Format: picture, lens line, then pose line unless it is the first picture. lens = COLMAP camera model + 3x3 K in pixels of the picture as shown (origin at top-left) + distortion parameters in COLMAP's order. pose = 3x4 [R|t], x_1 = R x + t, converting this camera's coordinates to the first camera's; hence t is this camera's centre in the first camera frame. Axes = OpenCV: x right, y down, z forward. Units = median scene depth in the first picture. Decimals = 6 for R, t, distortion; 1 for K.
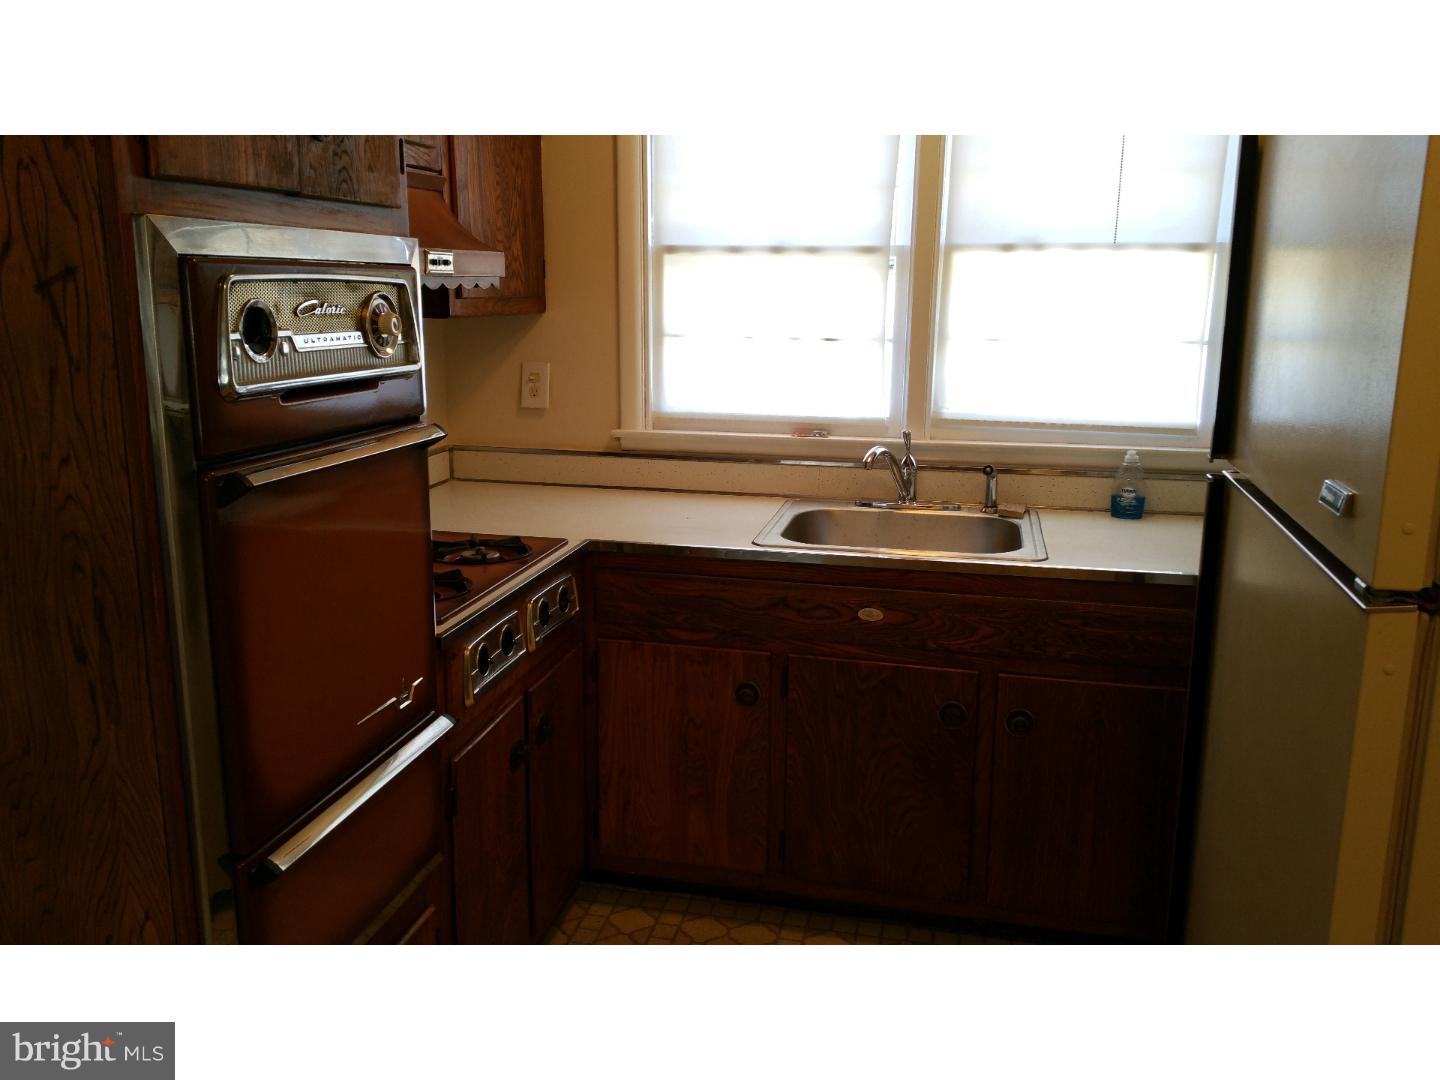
lens RADIAL K [[1161.6, 0, 720.0], [0, 1161.6, 540.0], [0, 0, 1]] dist [0.147300, -0.216696]
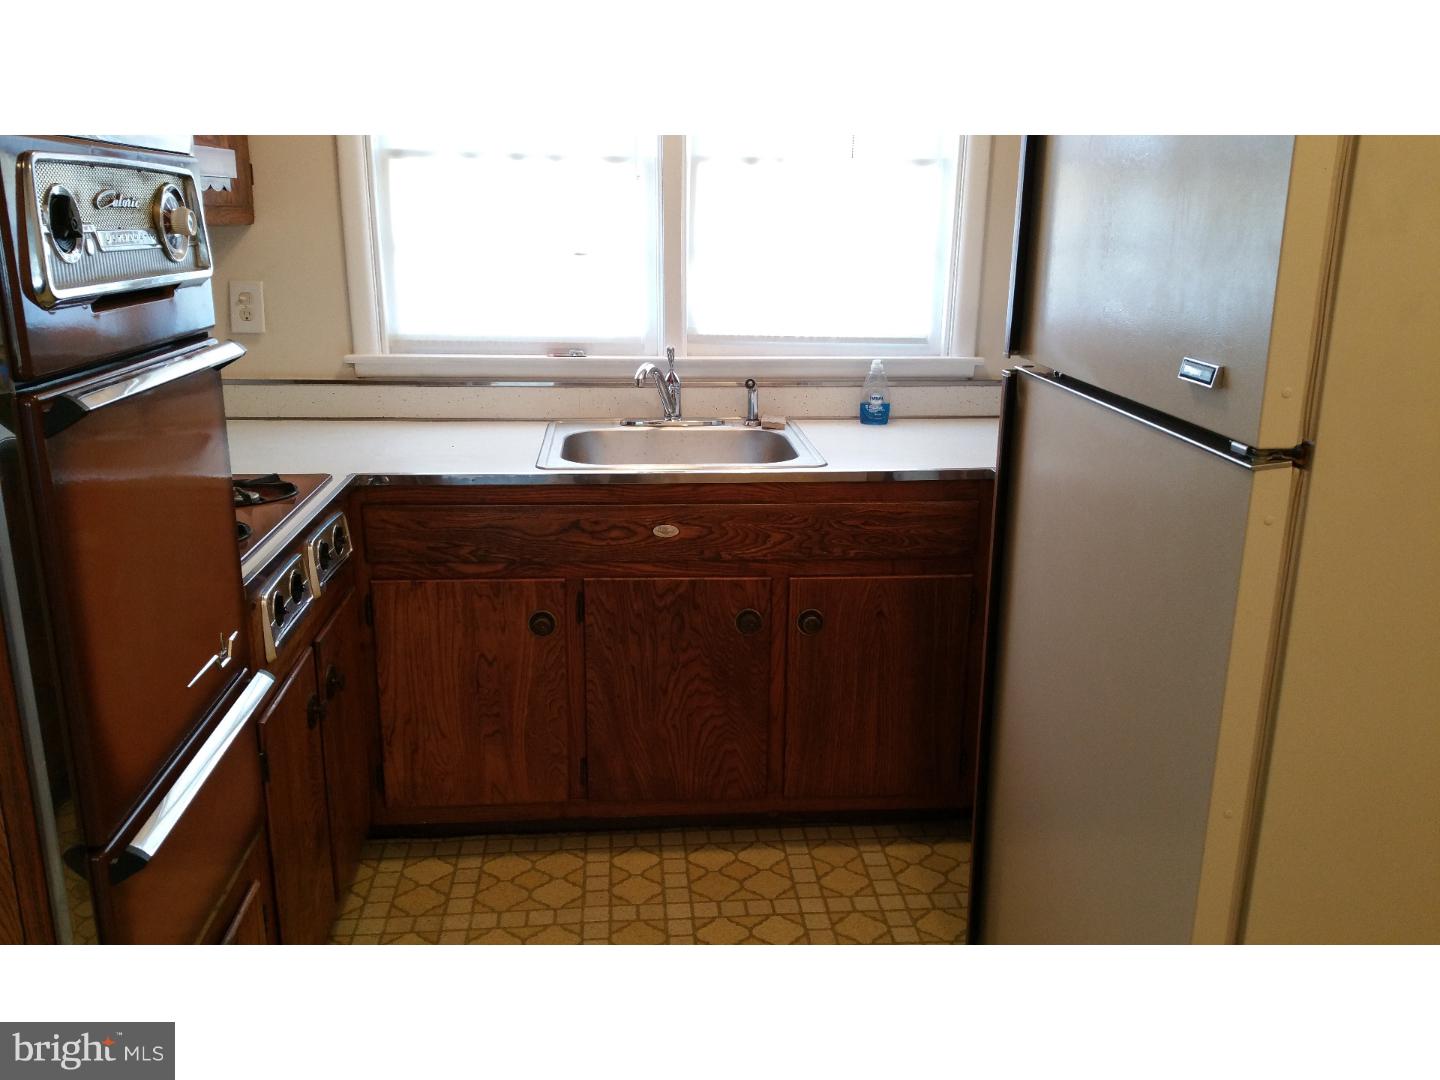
lens RADIAL K [[1161.6, 0, 720.0], [0, 1161.6, 540.0], [0, 0, 1]] dist [0.147300, -0.216696]
pose [[0.953984, -0.078234, 0.289471, -0.113922], [0.061970, 0.995963, 0.064948, 0.009561], [-0.293383, -0.044021, 0.954981, 0.032829]]
